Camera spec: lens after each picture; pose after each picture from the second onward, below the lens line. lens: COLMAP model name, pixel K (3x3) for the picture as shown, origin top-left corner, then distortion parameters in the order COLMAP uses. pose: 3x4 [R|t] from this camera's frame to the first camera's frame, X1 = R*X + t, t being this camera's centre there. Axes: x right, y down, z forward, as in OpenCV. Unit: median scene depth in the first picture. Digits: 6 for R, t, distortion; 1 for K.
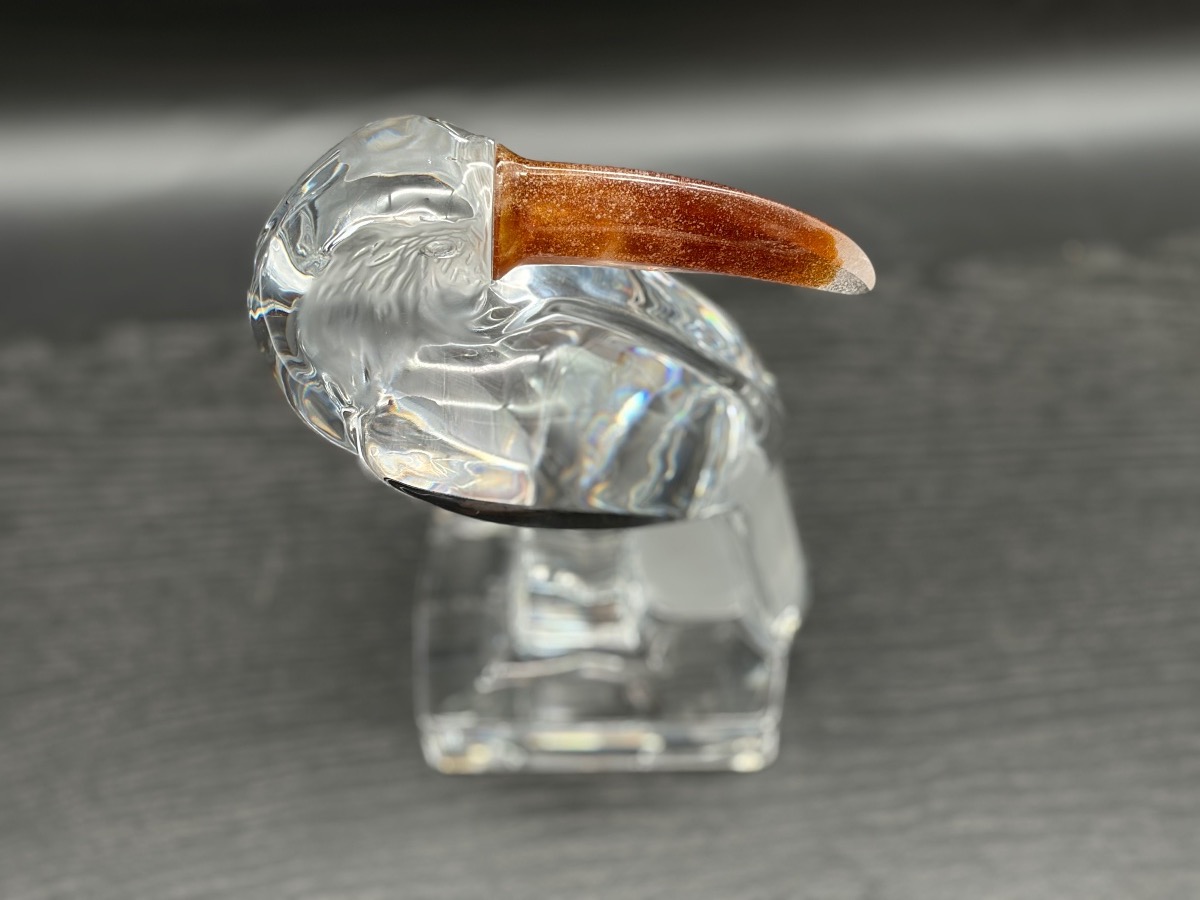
lens RADIAL K [[2393.9, 0, 603.1], [0, 2393.9, 448.7], [0, 0, 1]] dist [0.140525, 0.000000]
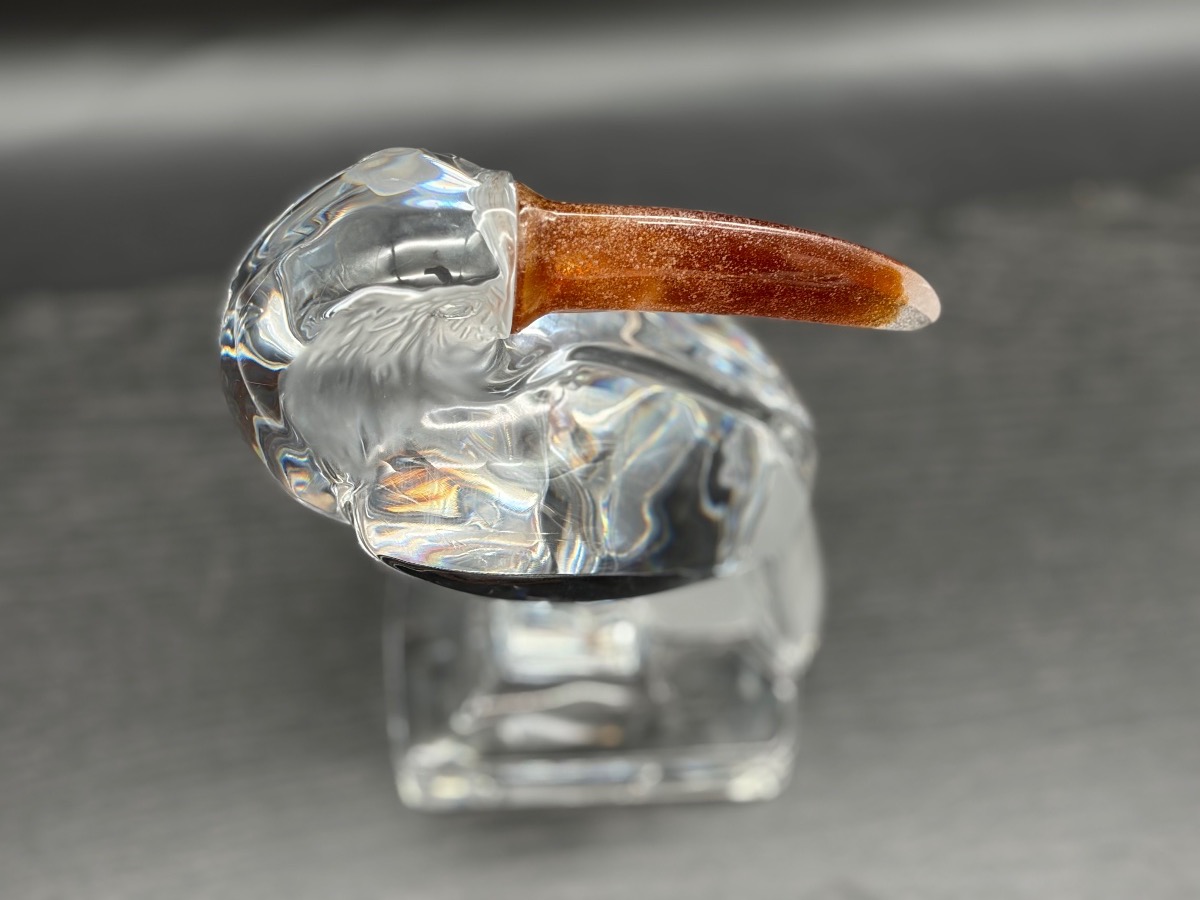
lens RADIAL K [[2393.9, 0, 597.3], [0, 2393.9, 451.5], [0, 0, 1]] dist [0.140525, 0.000000]
pose [[0.997887, -0.023507, 0.060570, -0.053413], [0.017577, 0.995164, 0.096646, -0.087910], [-0.062549, -0.095377, 0.993474, 0.112101]]
